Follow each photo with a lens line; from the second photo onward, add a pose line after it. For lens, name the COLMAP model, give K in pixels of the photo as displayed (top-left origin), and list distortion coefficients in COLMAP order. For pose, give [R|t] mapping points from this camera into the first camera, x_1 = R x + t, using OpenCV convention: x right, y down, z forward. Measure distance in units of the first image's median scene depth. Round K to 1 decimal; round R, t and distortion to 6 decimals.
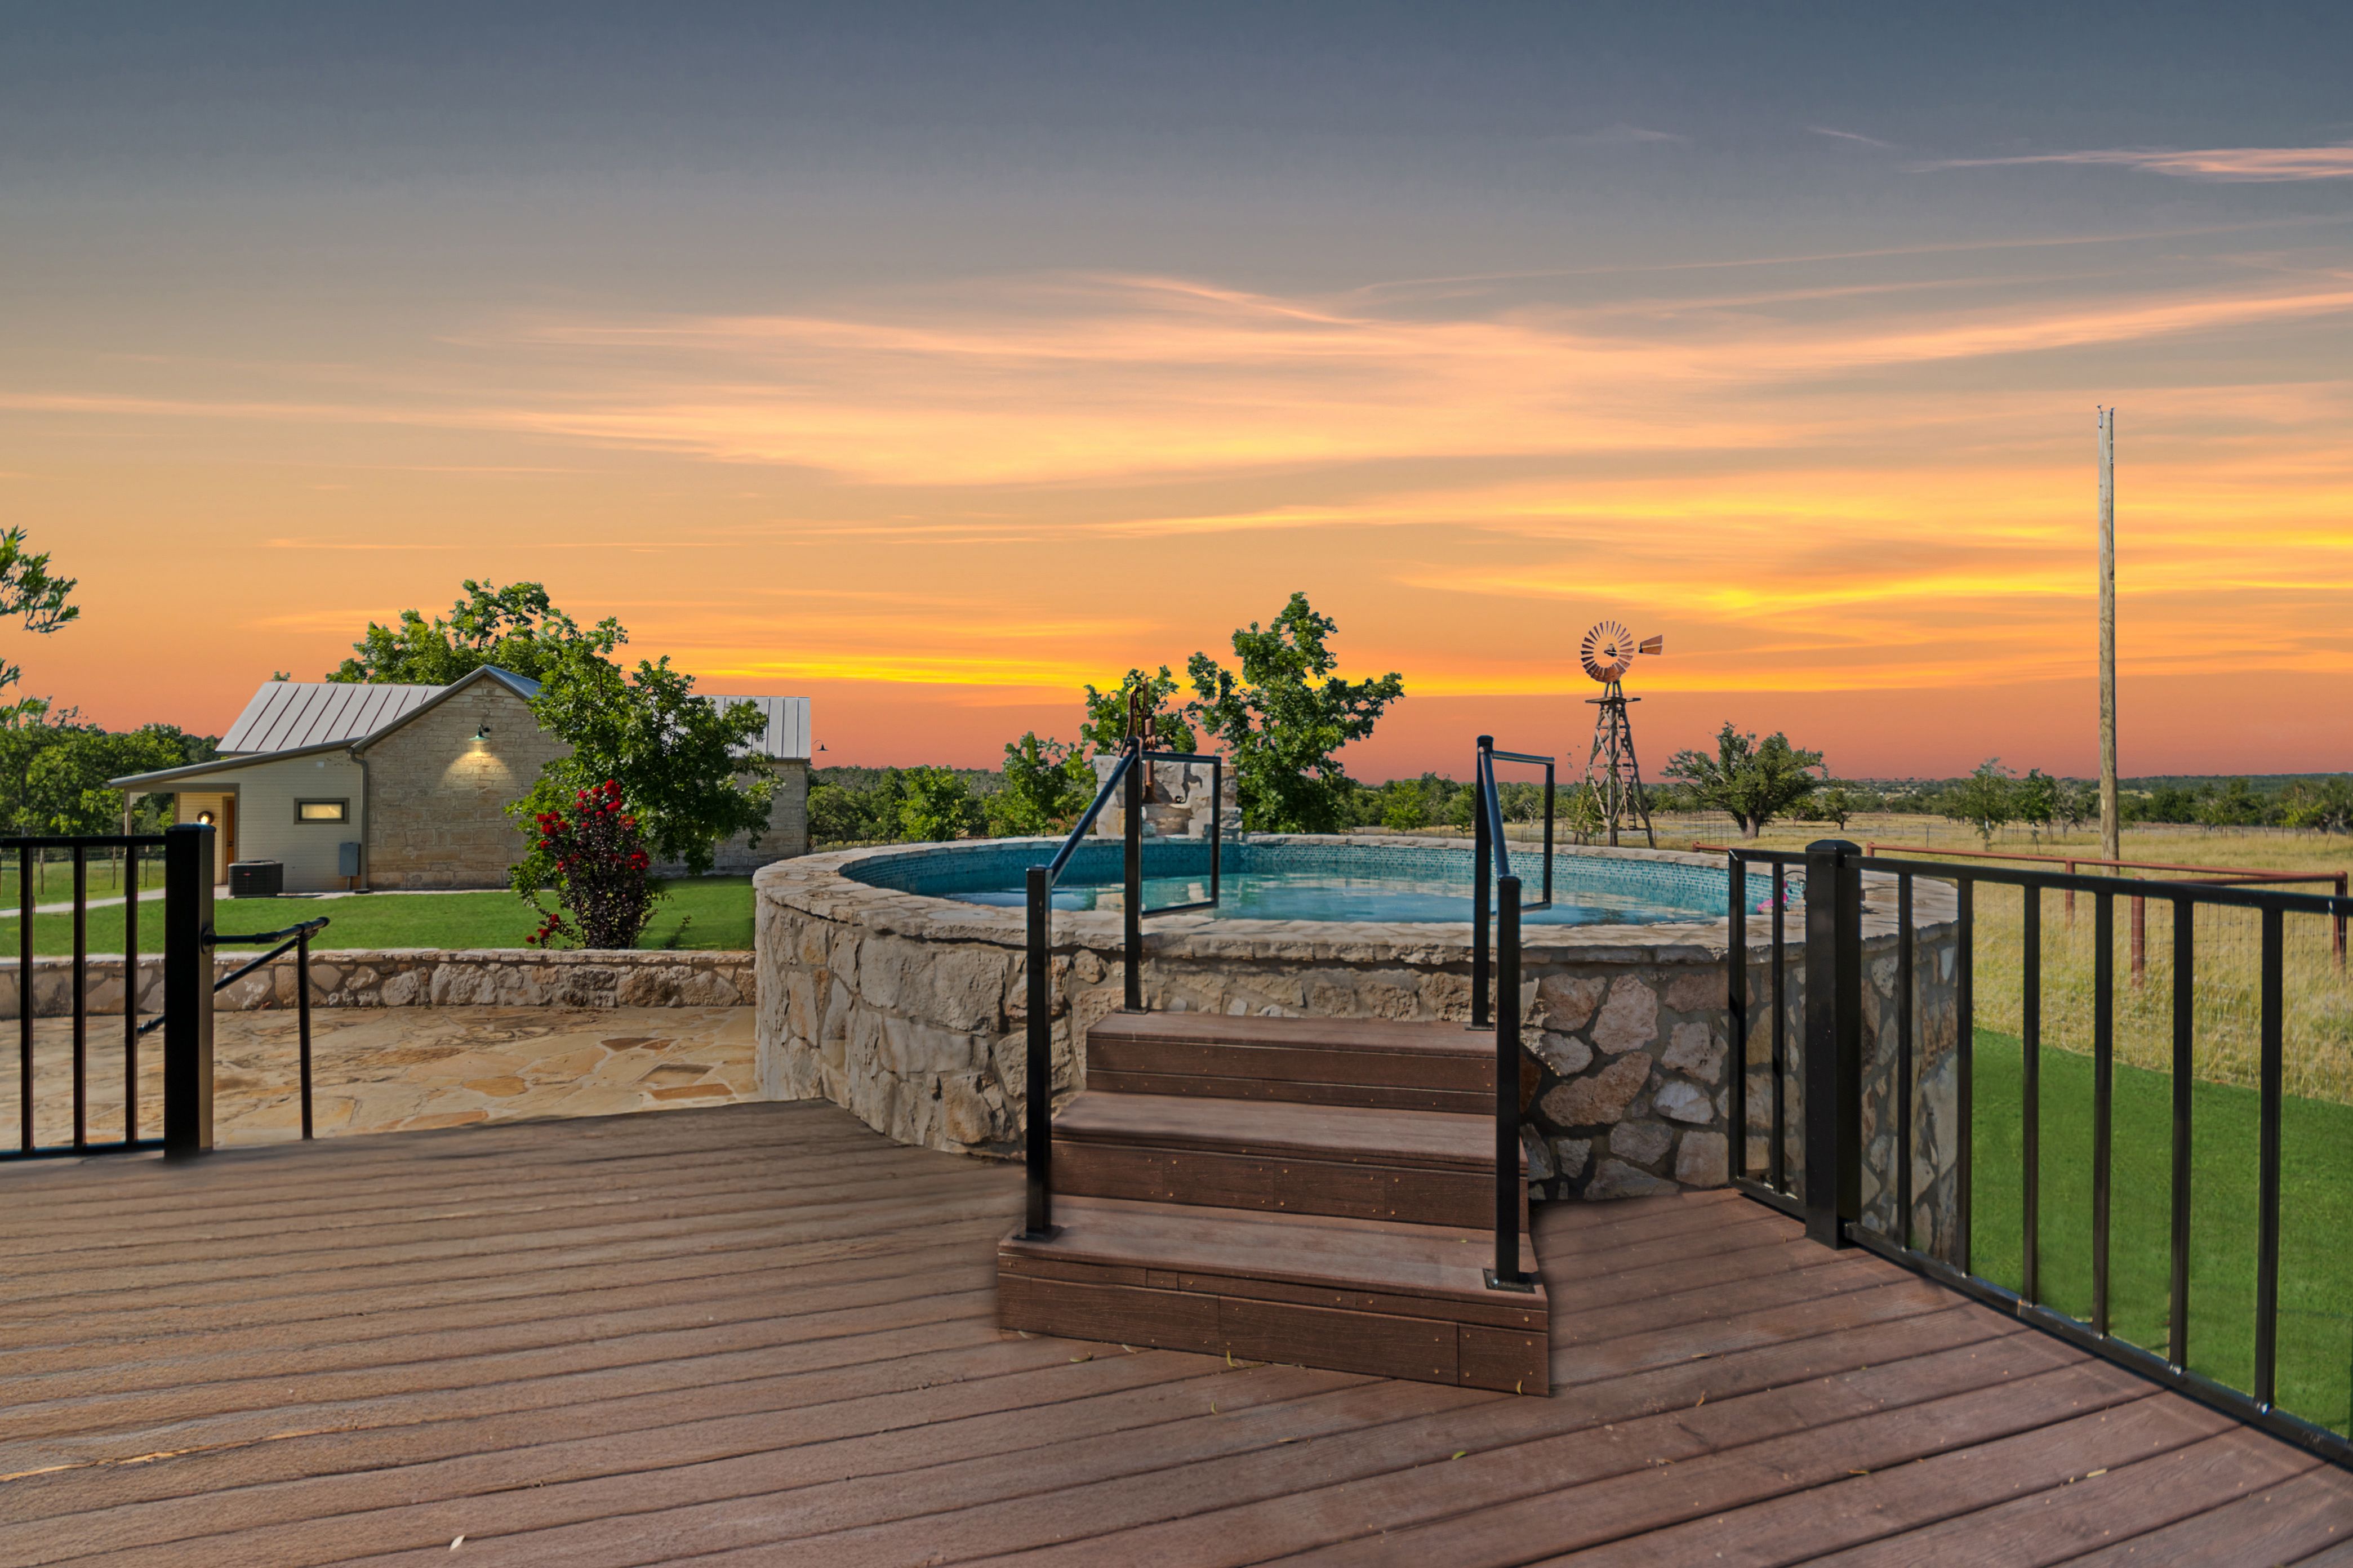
lens RADIAL K [[1025.0, 0, 1176.5], [0, 1025.0, 784.0], [0, 0, 1]] dist [-0.011919, -0.000372]
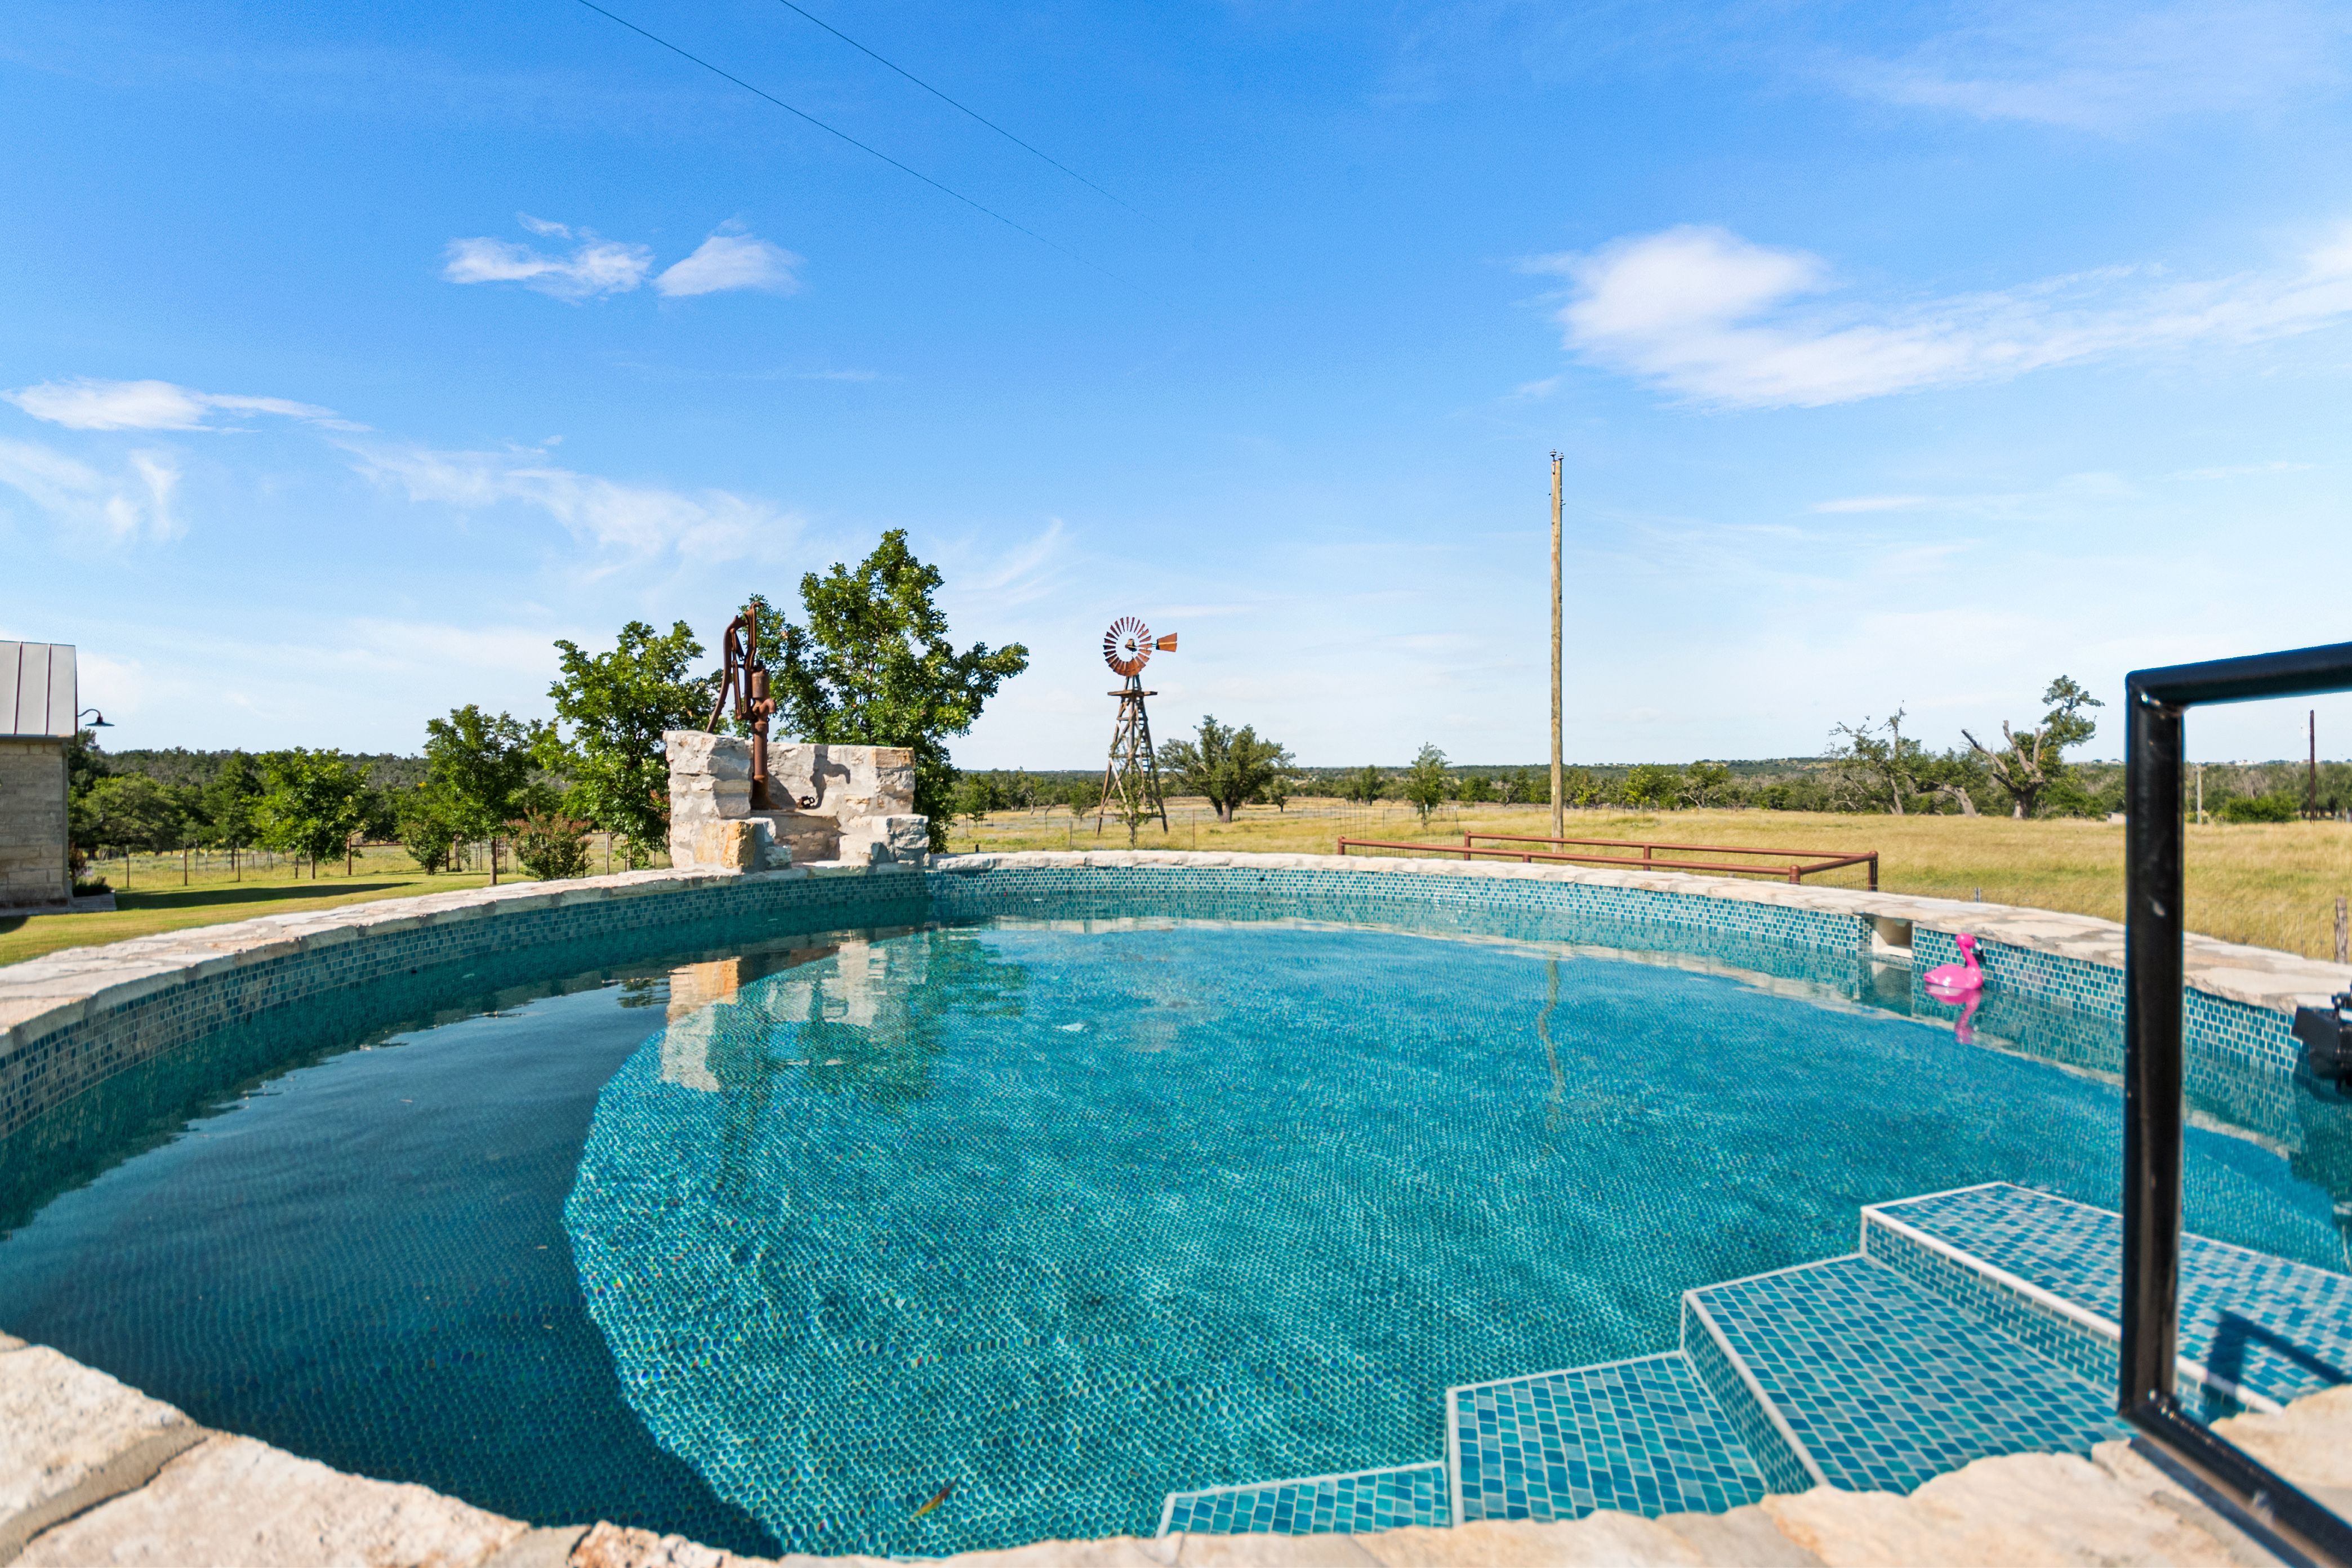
lens RADIAL K [[1024.7, 0, 1176.0], [0, 1024.7, 784.0], [0, 0, 1]] dist [-0.011919, -0.000372]
pose [[0.889424, -0.005548, 0.457049, -0.026291], [0.000739, 0.999942, 0.010699, -0.000790], [-0.457082, -0.009178, 0.889377, 0.107231]]
